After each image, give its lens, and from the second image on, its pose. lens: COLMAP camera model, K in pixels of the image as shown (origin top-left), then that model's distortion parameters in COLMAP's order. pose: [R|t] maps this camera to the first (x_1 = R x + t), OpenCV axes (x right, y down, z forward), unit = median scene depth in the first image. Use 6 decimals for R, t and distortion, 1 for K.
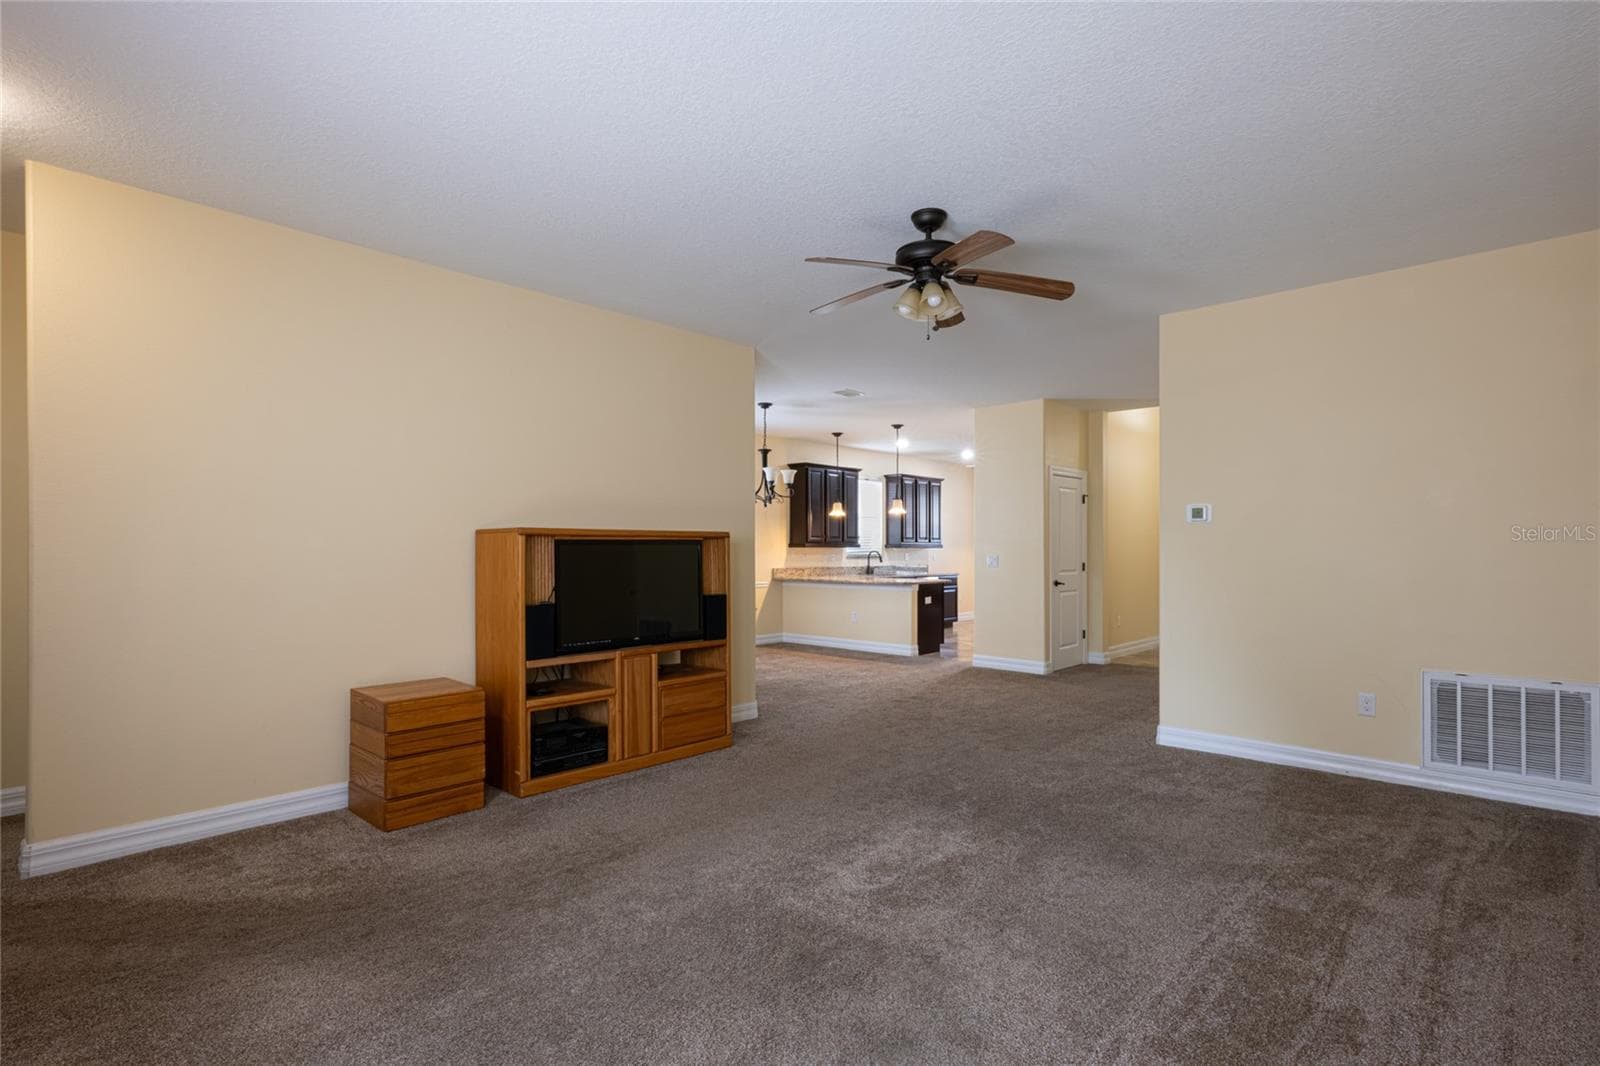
lens RADIAL K [[767.2, 0, 802.3], [0, 767.2, 533.5], [0, 0, 1]] dist [-0.004355, -0.001427]
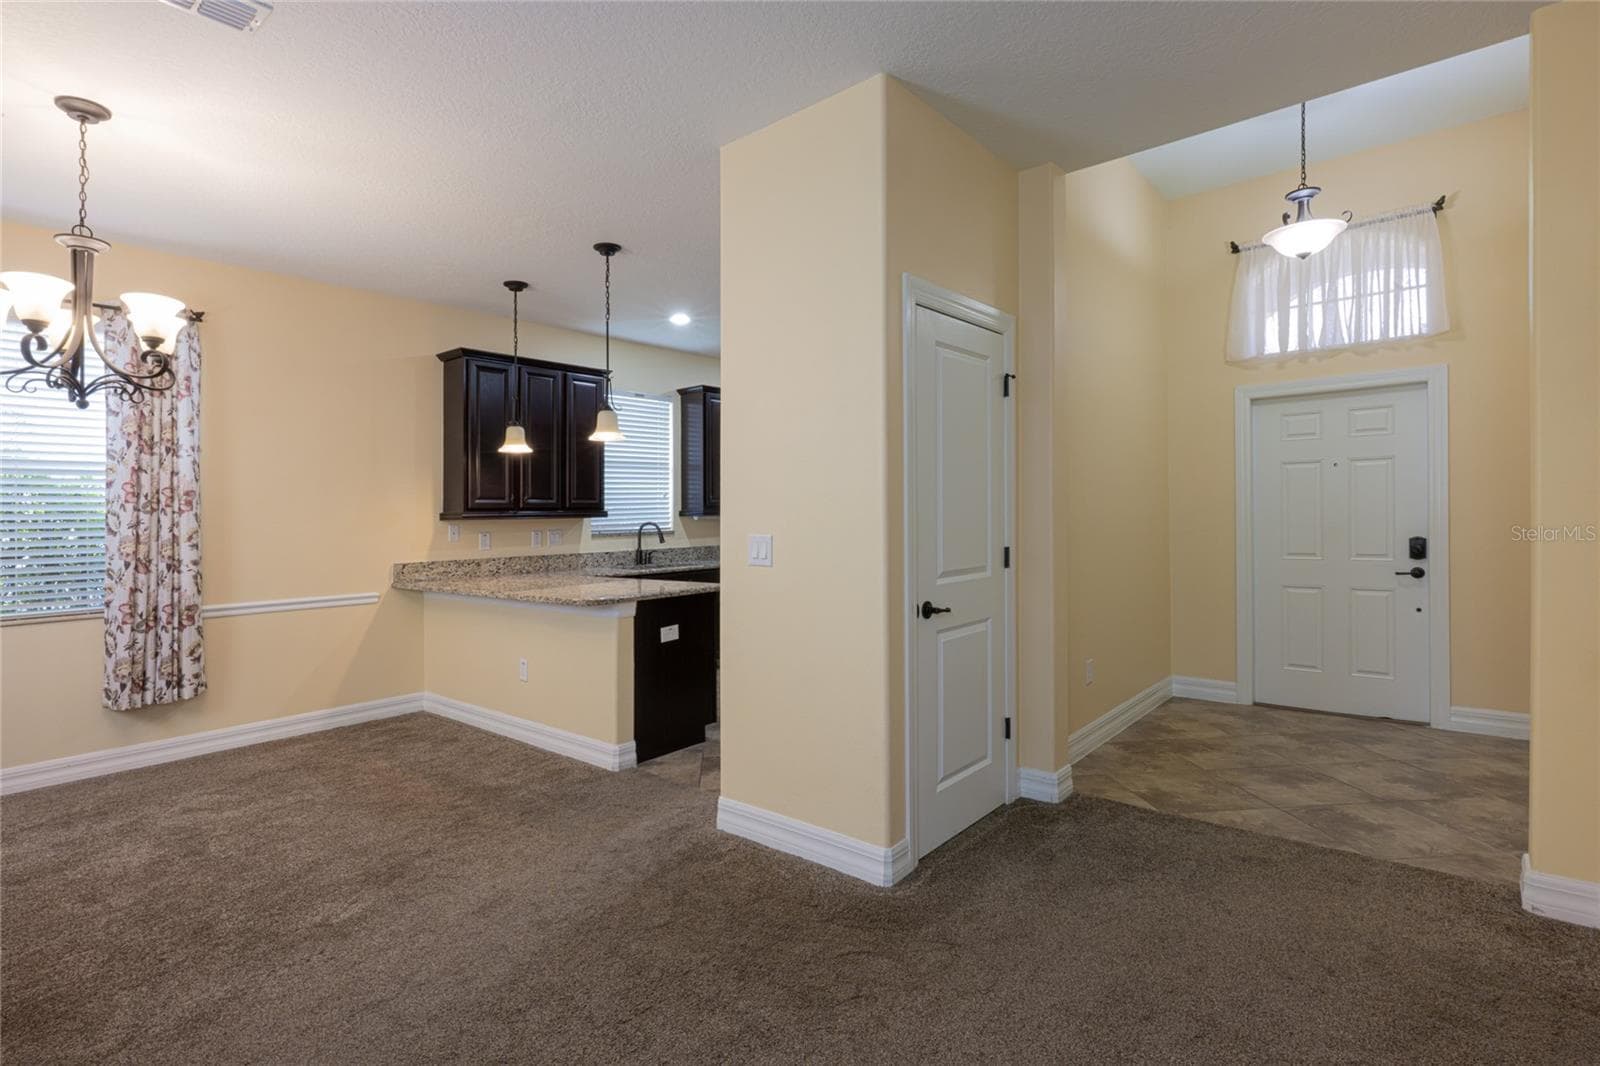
lens RADIAL K [[767.2, 0, 790.8], [0, 767.2, 532.8], [0, 0, 1]] dist [-0.004355, -0.001427]
pose [[0.999041, -0.018200, 0.039829, 0.216872], [0.016569, 0.999026, 0.040891, 0.011192], [-0.040534, -0.040192, 0.998369, 0.551000]]
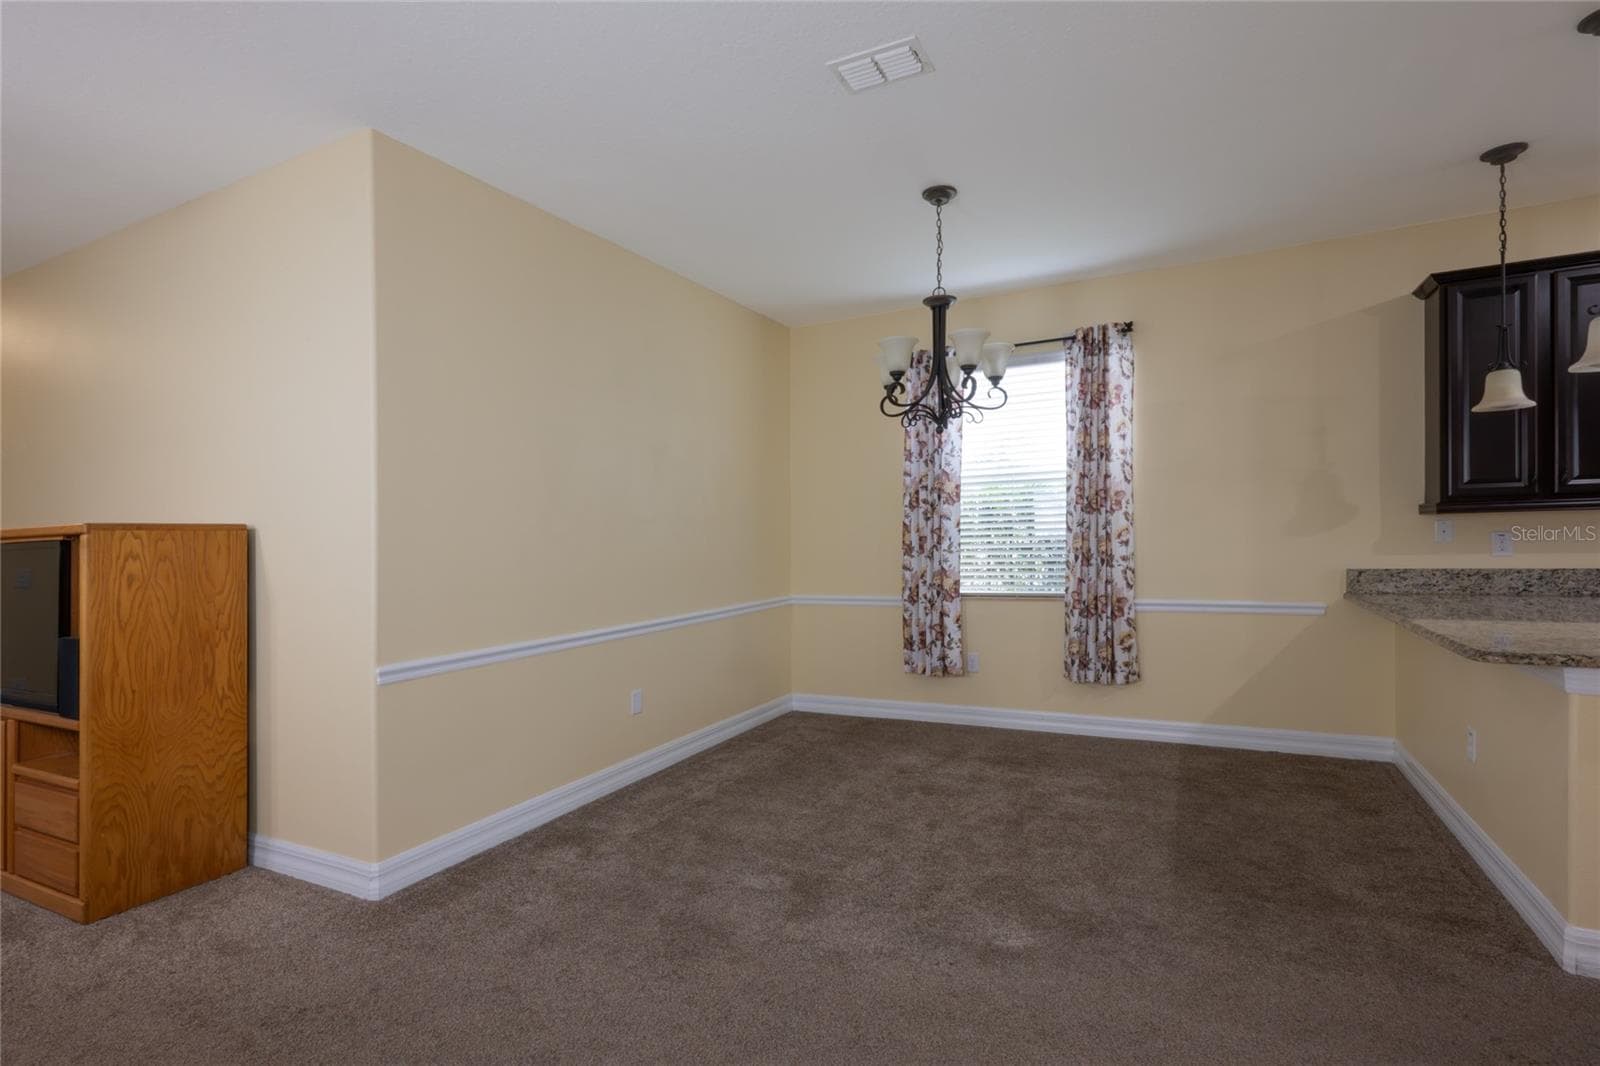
lens RADIAL K [[767.2, 0, 797.3], [0, 767.2, 529.5], [0, 0, 1]] dist [-0.004355, -0.001427]
pose [[0.274145, -0.012007, -0.961613, 0.293406], [0.043291, 0.999062, -0.000133, 0.014467], [0.960713, -0.041593, 0.274408, 0.688132]]
